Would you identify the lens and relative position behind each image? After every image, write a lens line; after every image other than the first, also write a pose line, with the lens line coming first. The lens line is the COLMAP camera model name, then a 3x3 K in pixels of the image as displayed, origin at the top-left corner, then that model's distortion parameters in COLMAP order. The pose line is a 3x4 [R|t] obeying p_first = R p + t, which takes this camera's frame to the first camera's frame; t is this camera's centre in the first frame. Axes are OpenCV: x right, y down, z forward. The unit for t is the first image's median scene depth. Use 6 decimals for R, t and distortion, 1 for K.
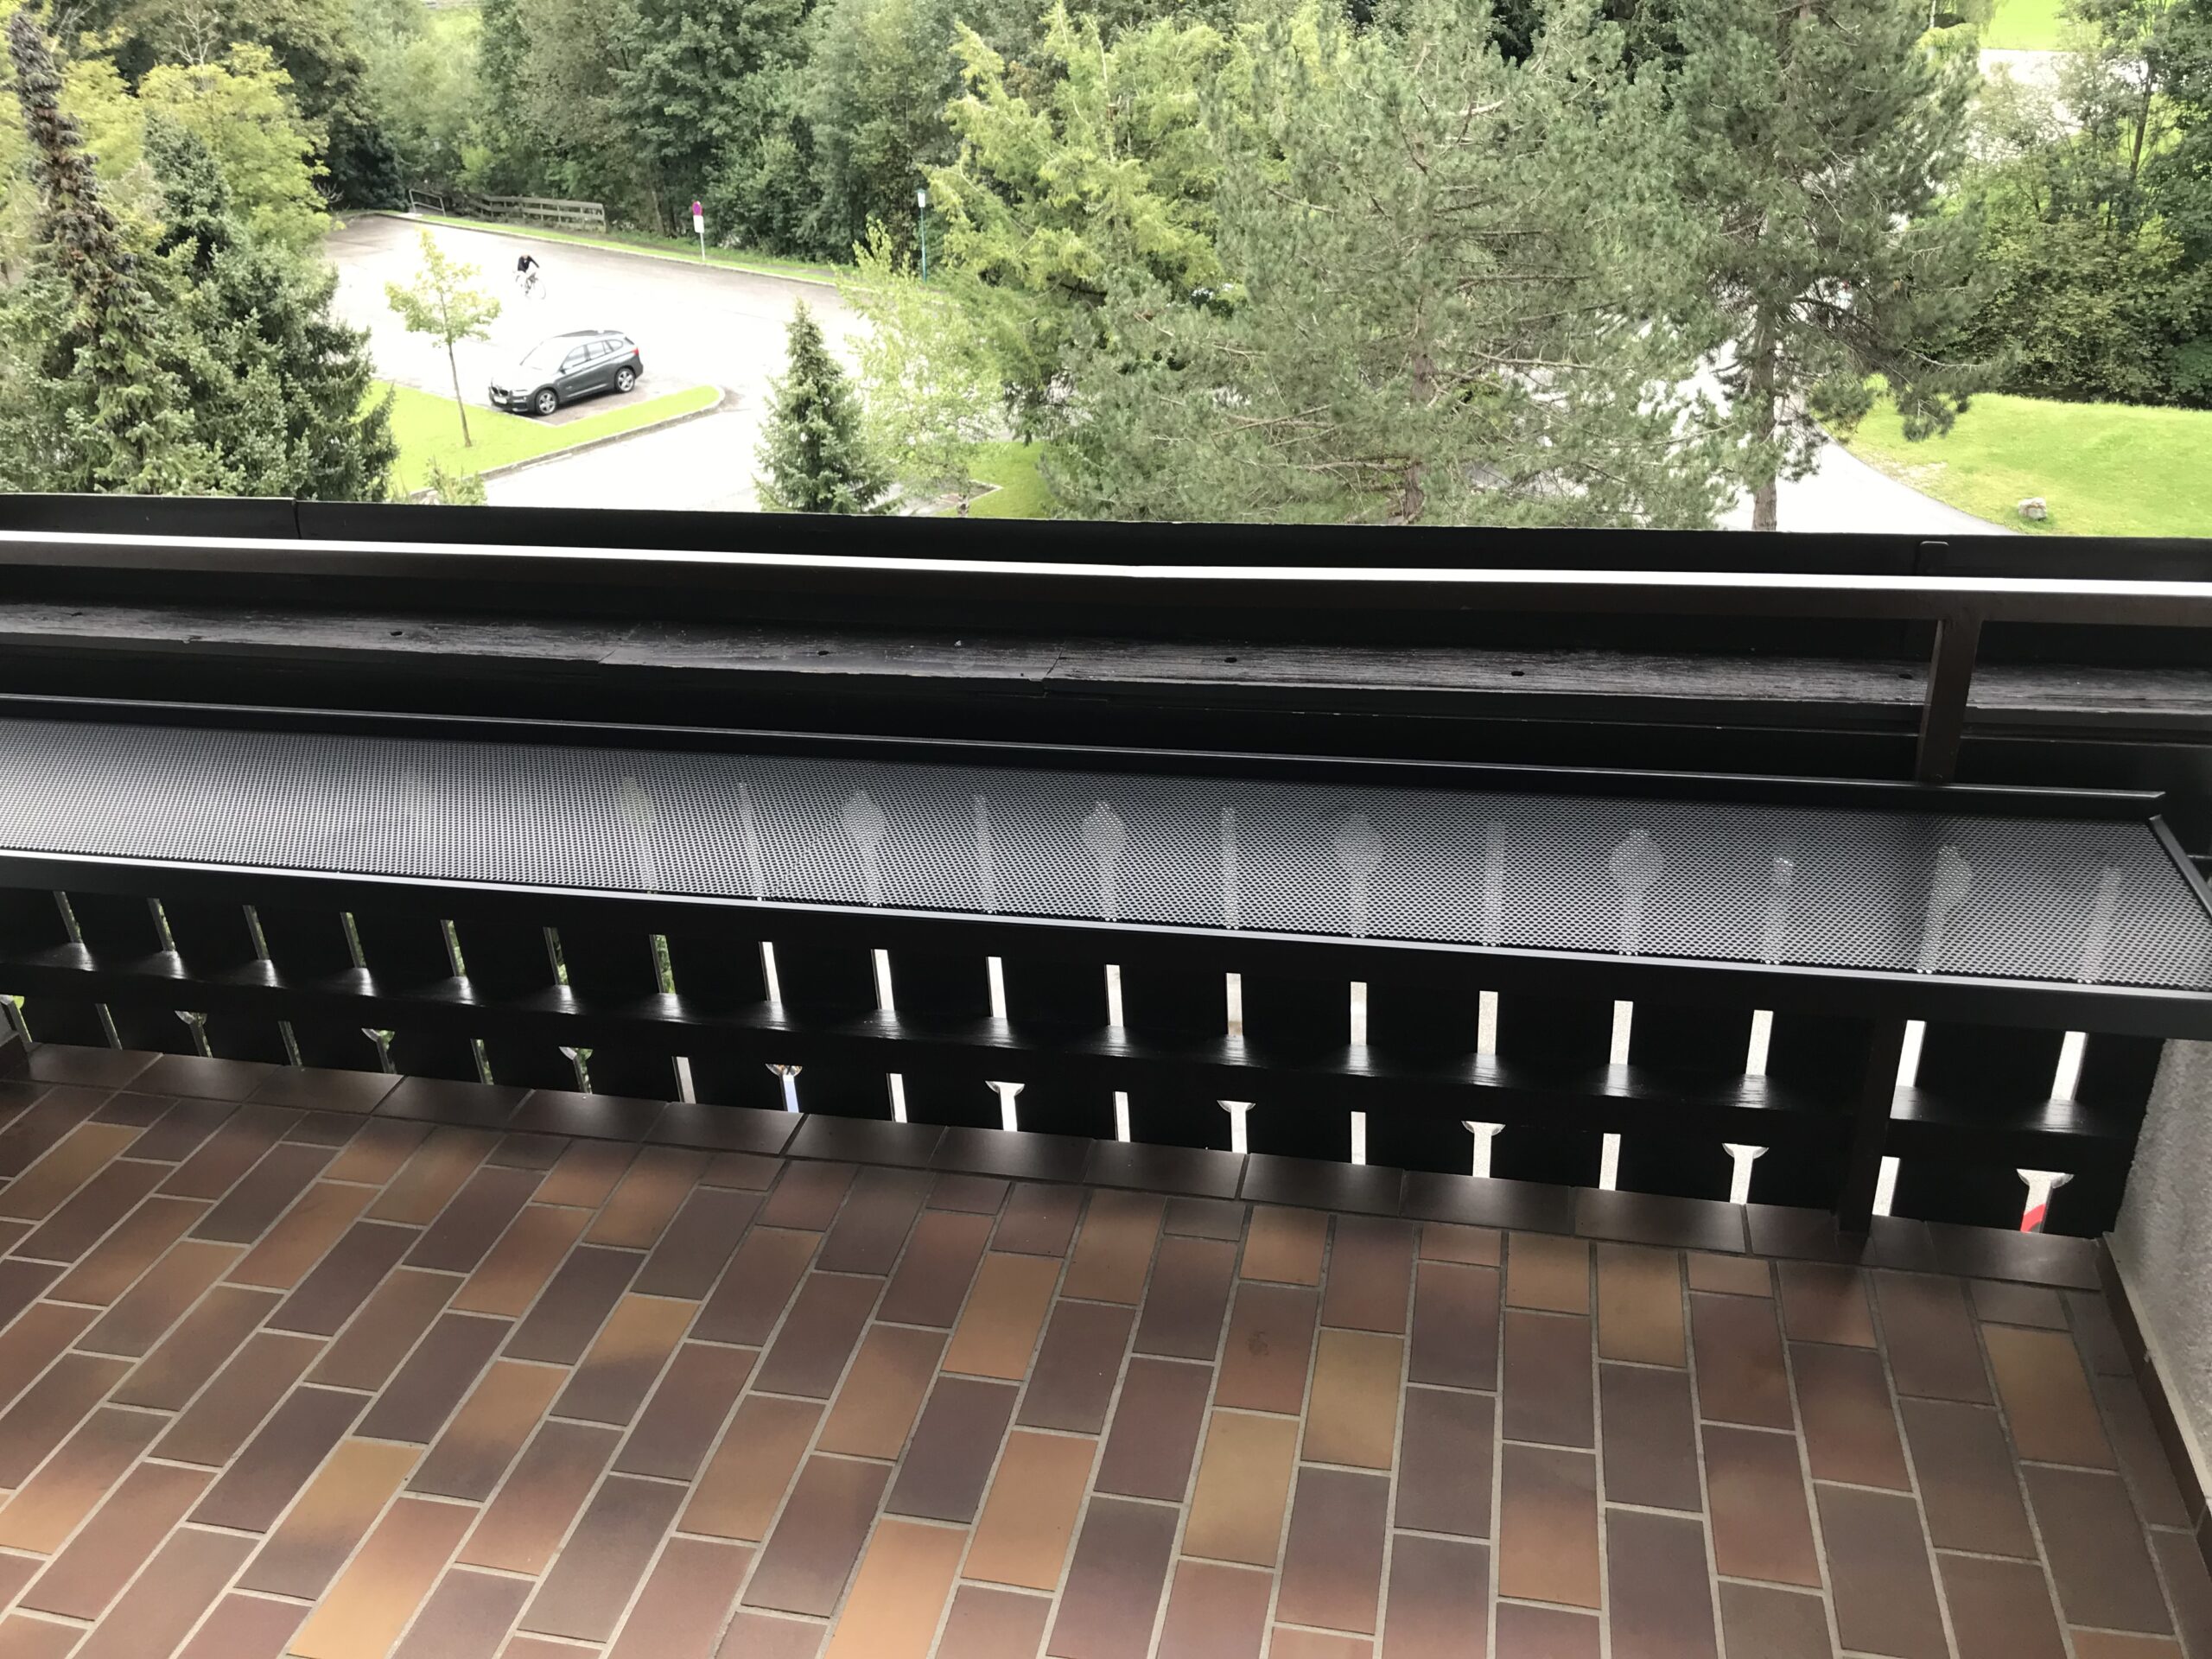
lens RADIAL K [[1874.9, 0, 1051.8], [0, 1874.9, 832.7], [0, 0, 1]] dist [0.008358, -0.056538]
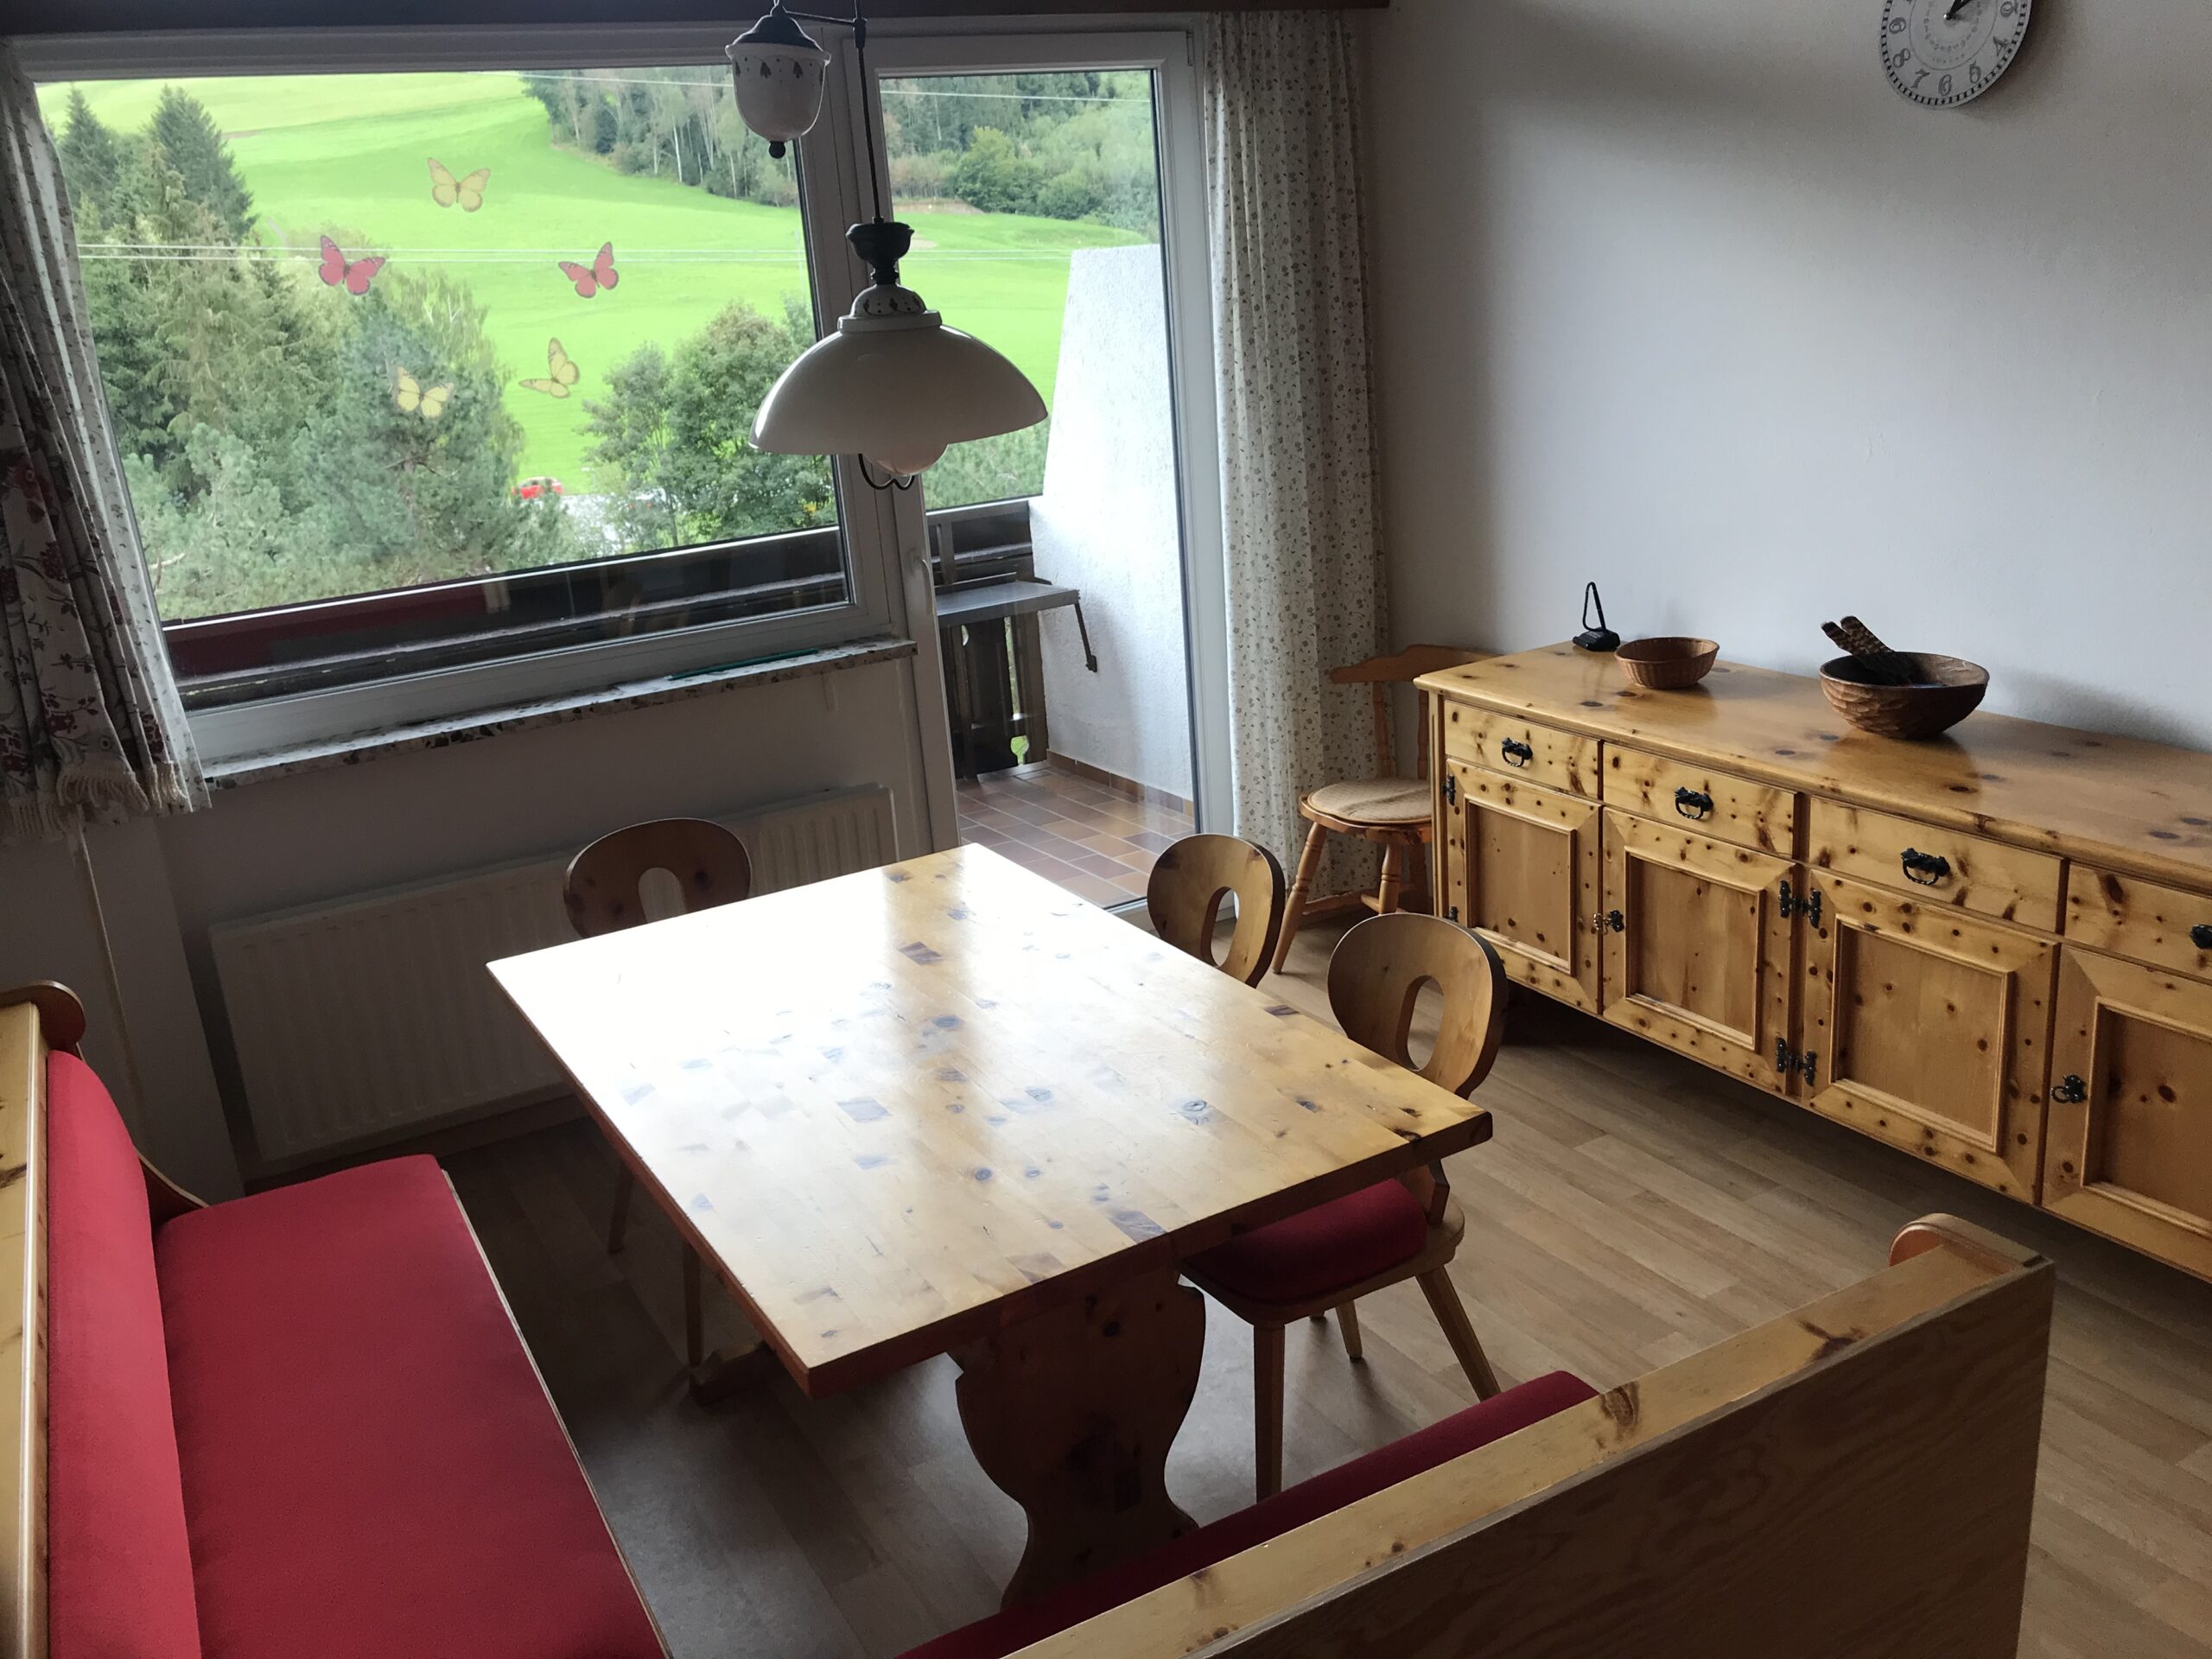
lens RADIAL K [[1808.0, 0, 1108.0], [0, 1808.0, 822.1], [0, 0, 1]] dist [0.015028, 0.003463]
pose [[0.730148, -0.201019, 0.653051, -0.073470], [0.344545, 0.933659, -0.097827, 0.040462], [-0.590062, 0.296434, 0.750969, -0.065506]]
